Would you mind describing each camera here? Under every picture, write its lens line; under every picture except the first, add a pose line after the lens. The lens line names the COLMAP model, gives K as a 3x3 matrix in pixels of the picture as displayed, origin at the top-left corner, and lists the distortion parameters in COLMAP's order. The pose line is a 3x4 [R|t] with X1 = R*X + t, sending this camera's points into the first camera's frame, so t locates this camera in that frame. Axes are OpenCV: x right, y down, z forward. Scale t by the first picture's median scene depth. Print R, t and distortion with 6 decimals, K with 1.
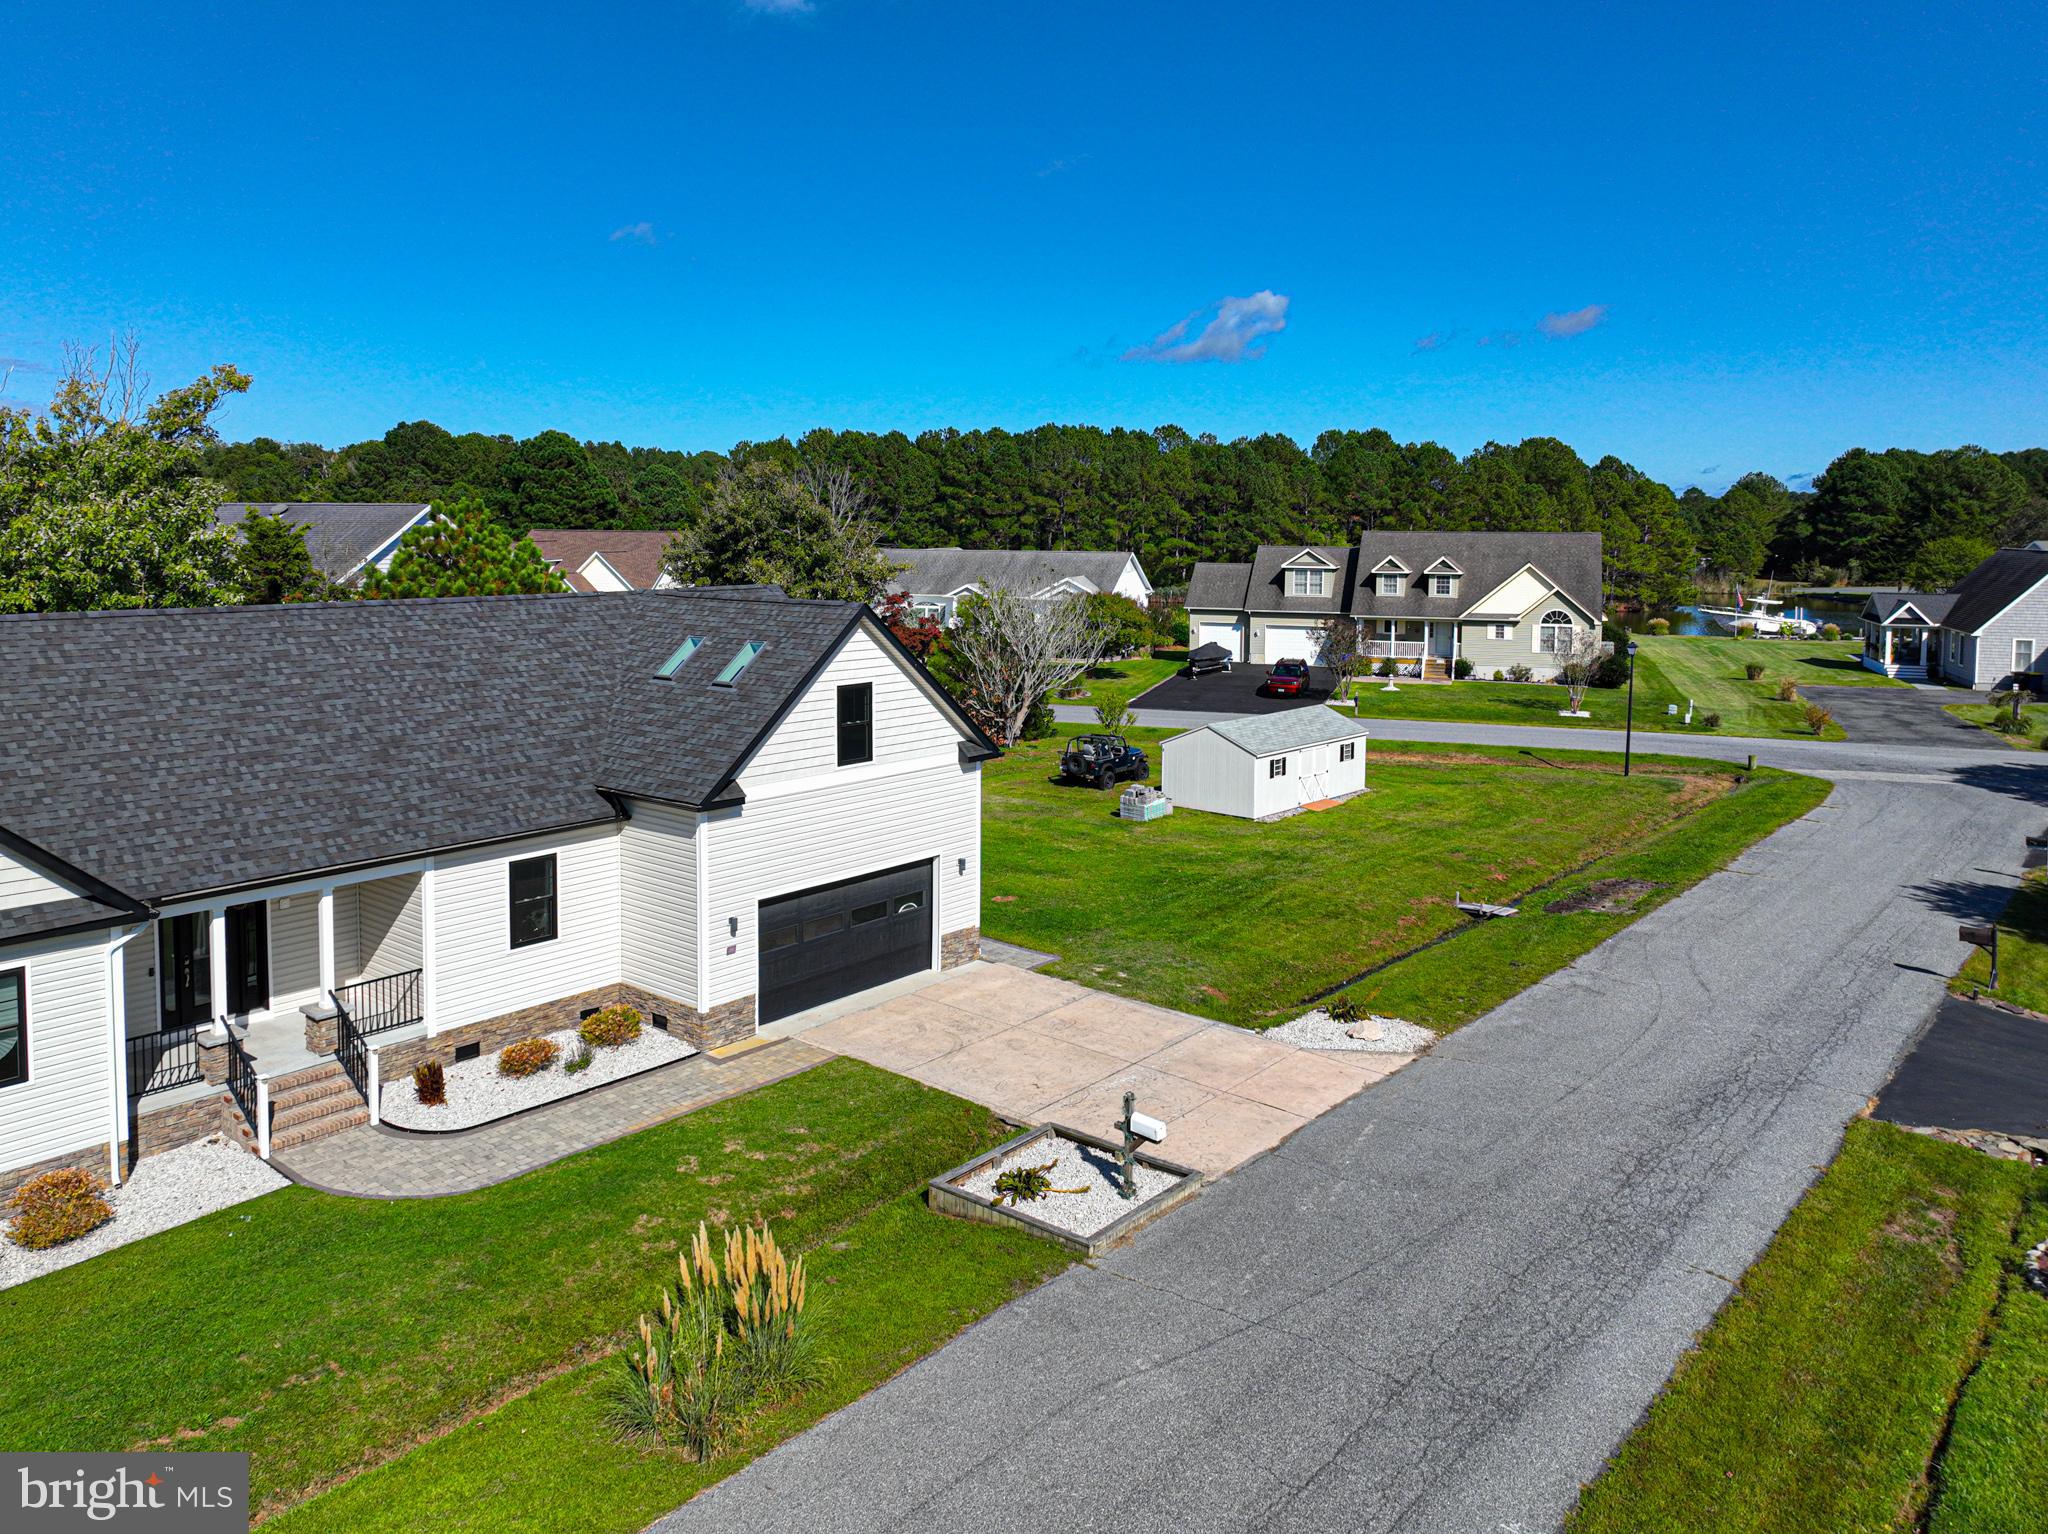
lens RADIAL K [[1489.8, 0, 1013.2], [0, 1489.8, 619.2], [0, 0, 1]] dist [0.001938, 0.013310]
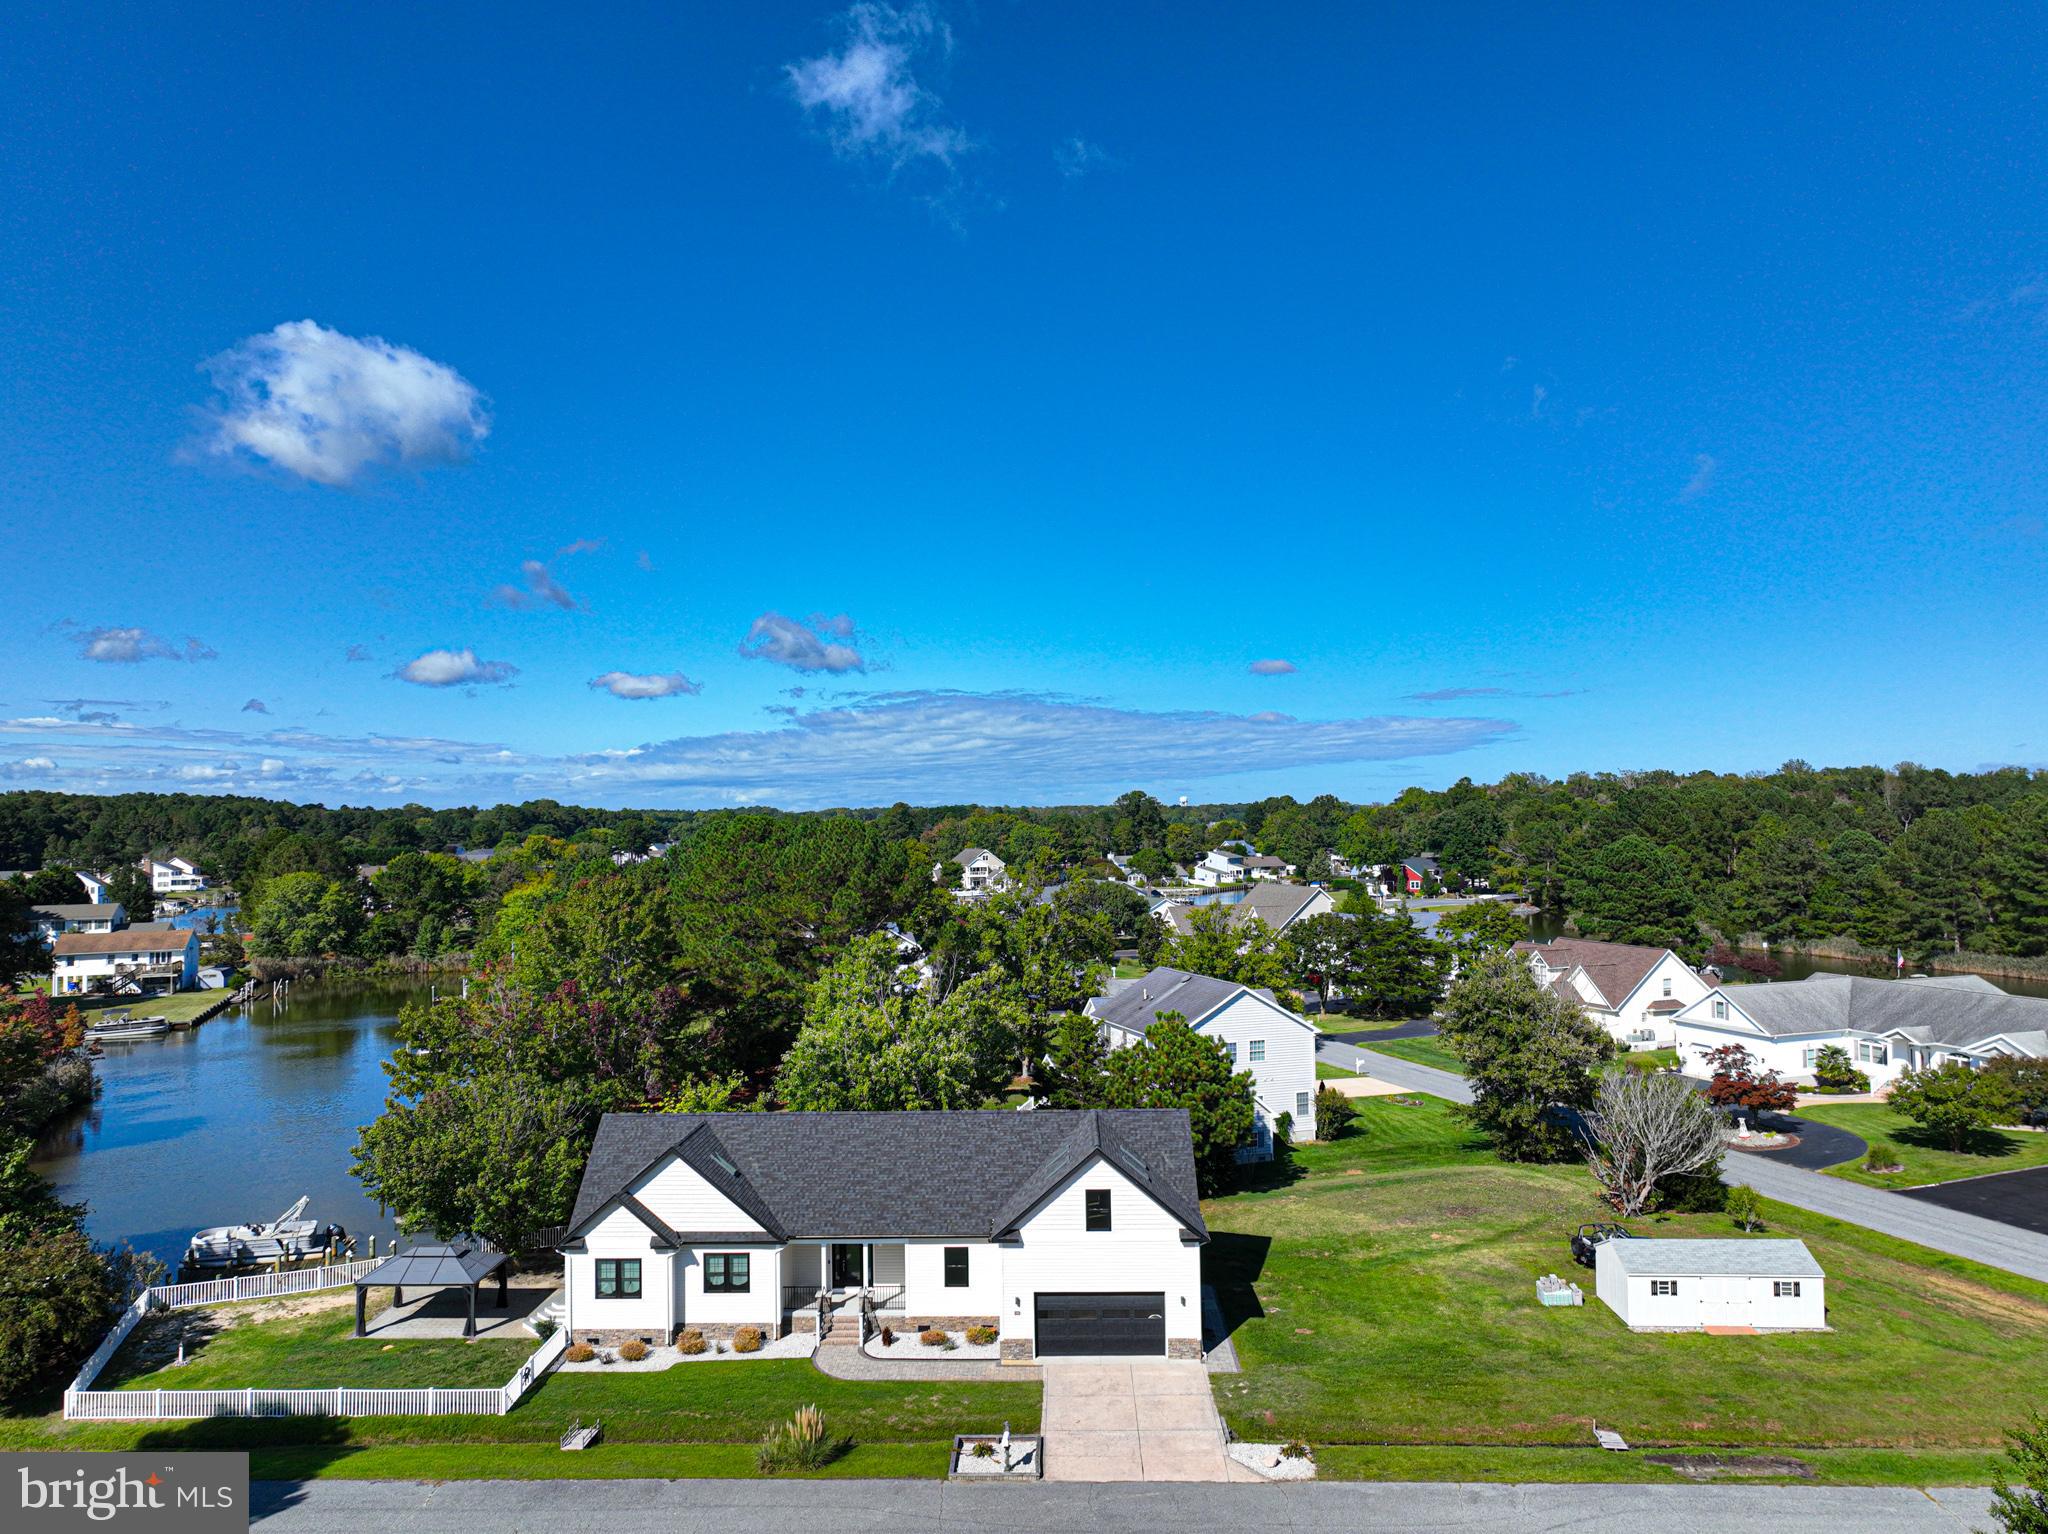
lens RADIAL K [[1453.9, 0, 1027.1], [0, 1453.9, 777.1], [0, 0, 1]] dist [-0.002305, 0.022303]
pose [[0.619016, -0.034984, -0.784598, 1.422569], [-0.035726, 0.996719, -0.072629, -0.371735], [0.784565, 0.072989, 0.615736, -0.284517]]
